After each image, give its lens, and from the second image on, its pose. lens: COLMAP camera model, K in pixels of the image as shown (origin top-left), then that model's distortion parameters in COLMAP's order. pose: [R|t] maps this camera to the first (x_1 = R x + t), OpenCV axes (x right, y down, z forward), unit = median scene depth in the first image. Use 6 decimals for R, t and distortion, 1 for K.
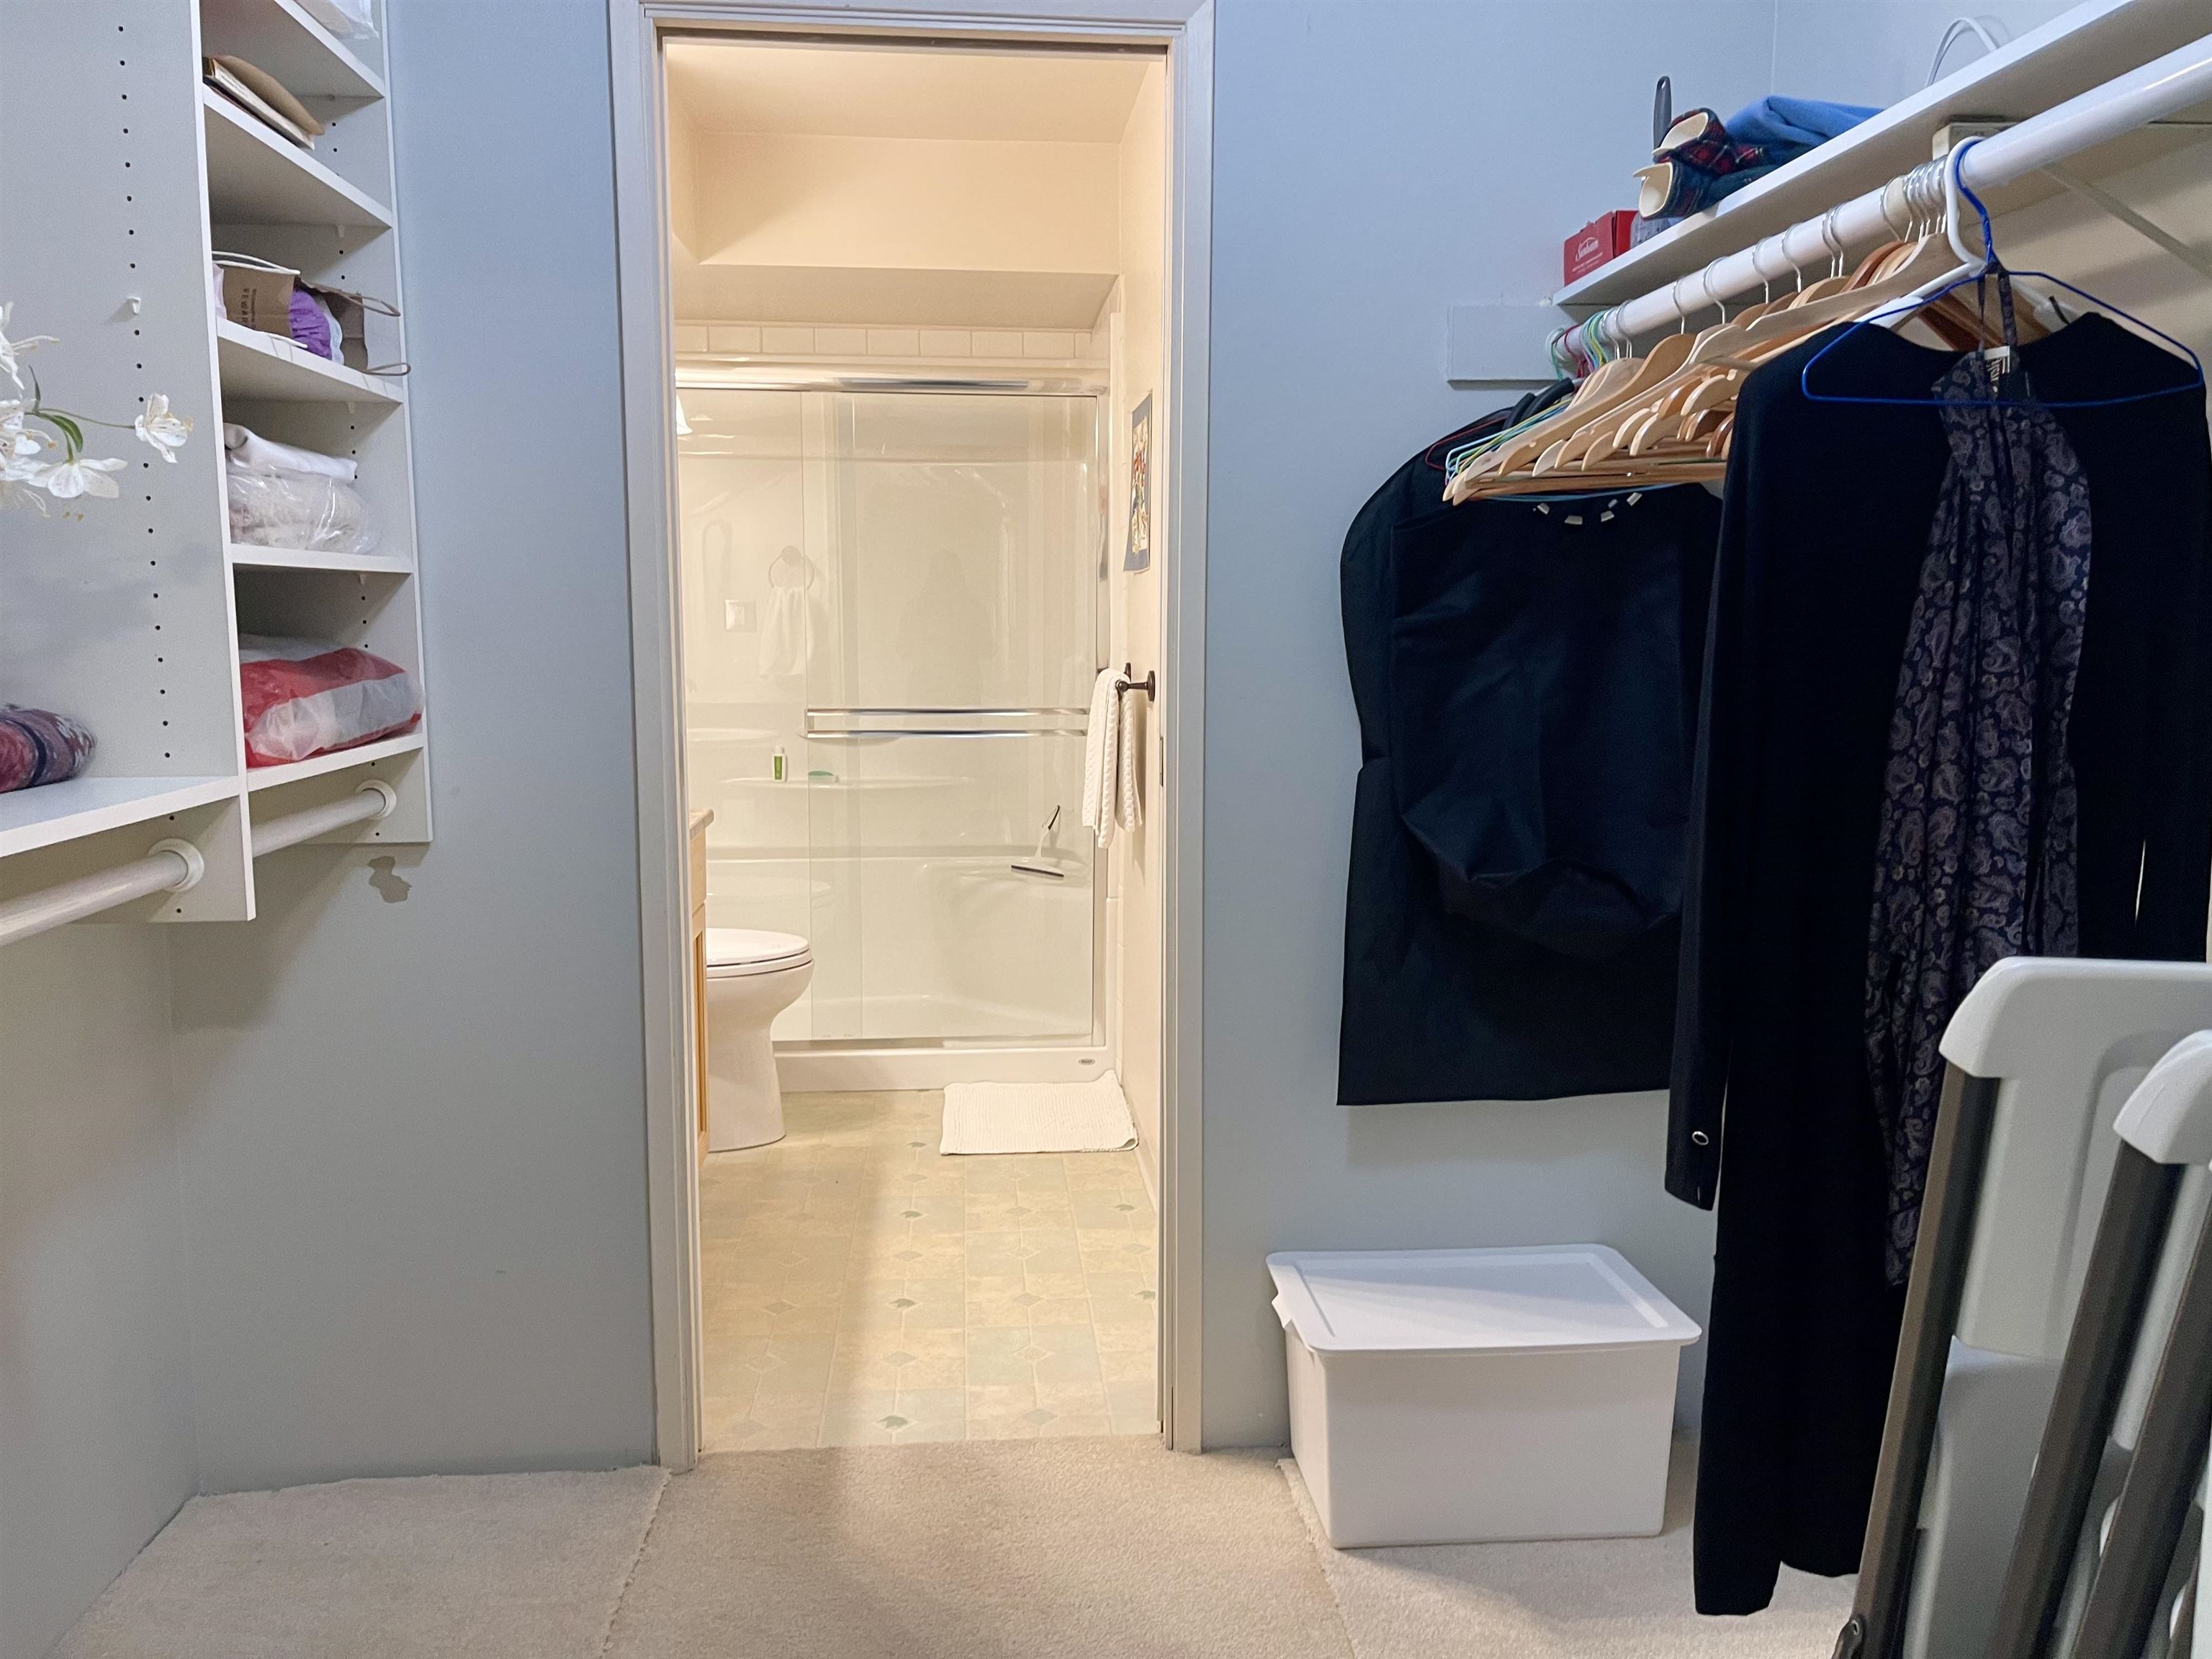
lens RADIAL K [[1670.5, 0, 1102.3], [0, 1670.5, 832.8], [0, 0, 1]] dist [0.066336, -0.084184]
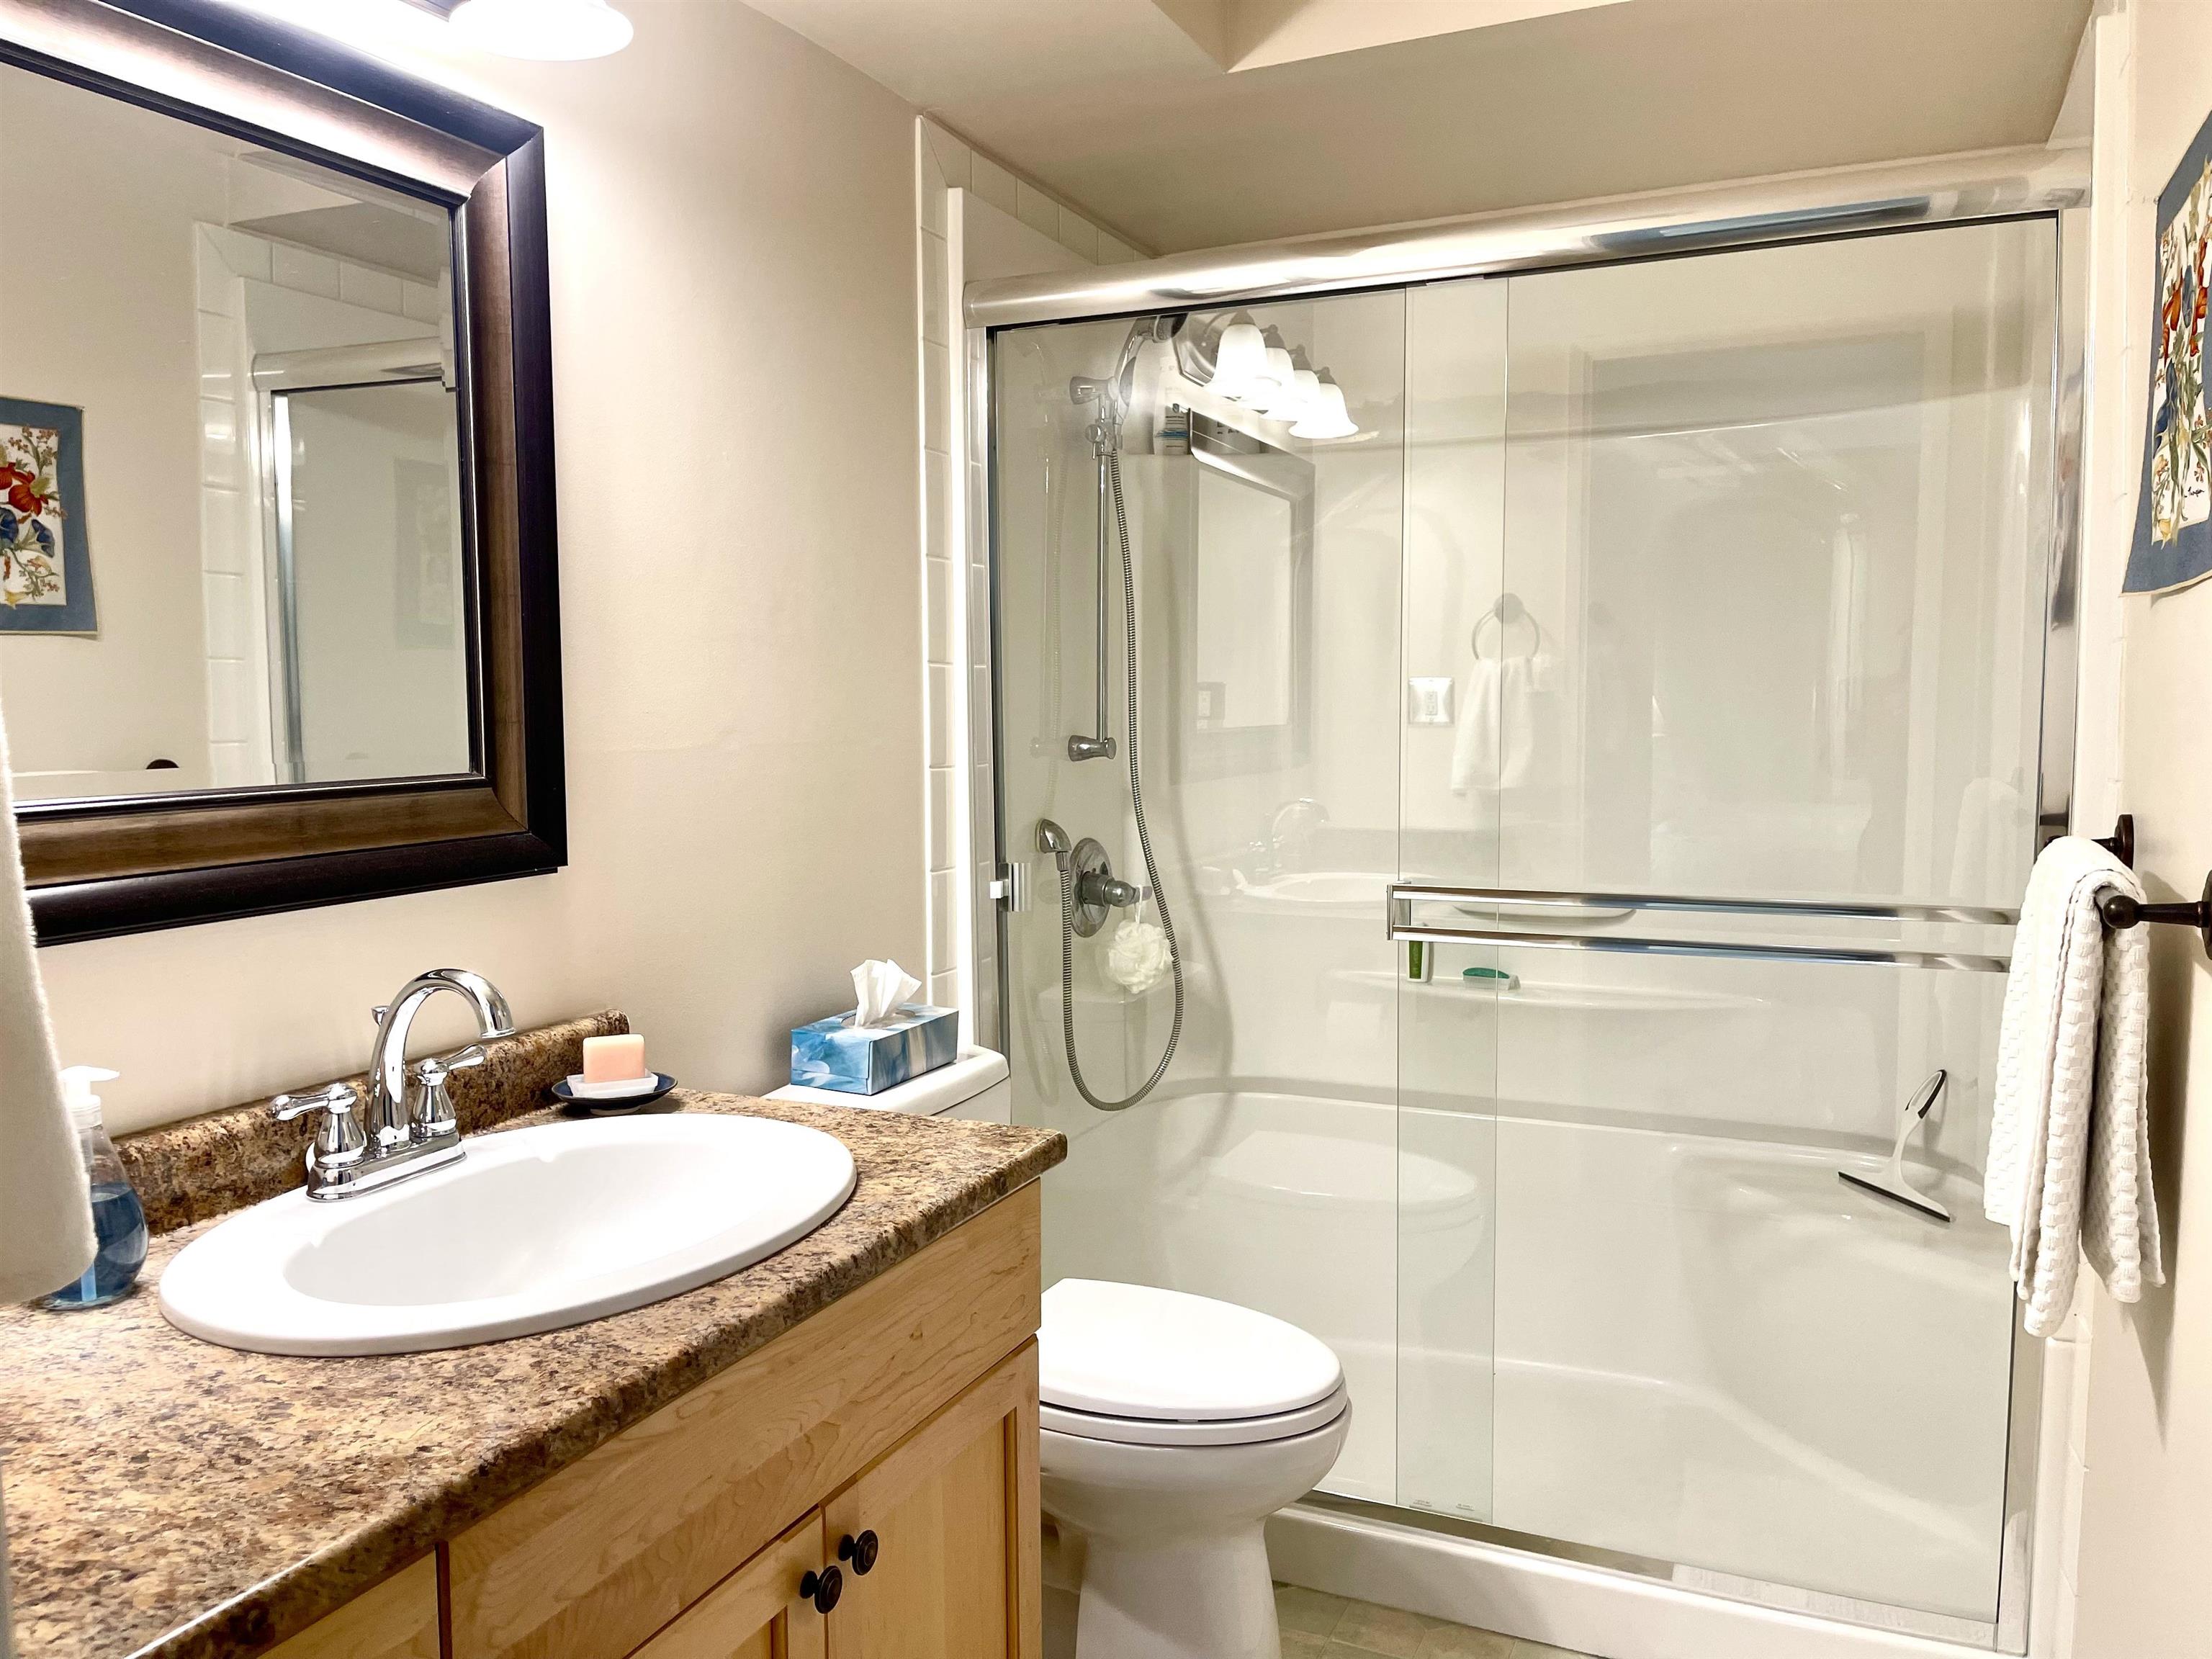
lens RADIAL K [[1670.5, 0, 1107.0], [0, 1670.5, 827.0], [0, 0, 1]] dist [0.066336, -0.084184]
pose [[0.872788, 0.027674, -0.487315, -0.000392], [-0.050436, 0.998160, -0.033647, -0.069331], [0.485487, 0.053945, 0.872578, 0.489968]]
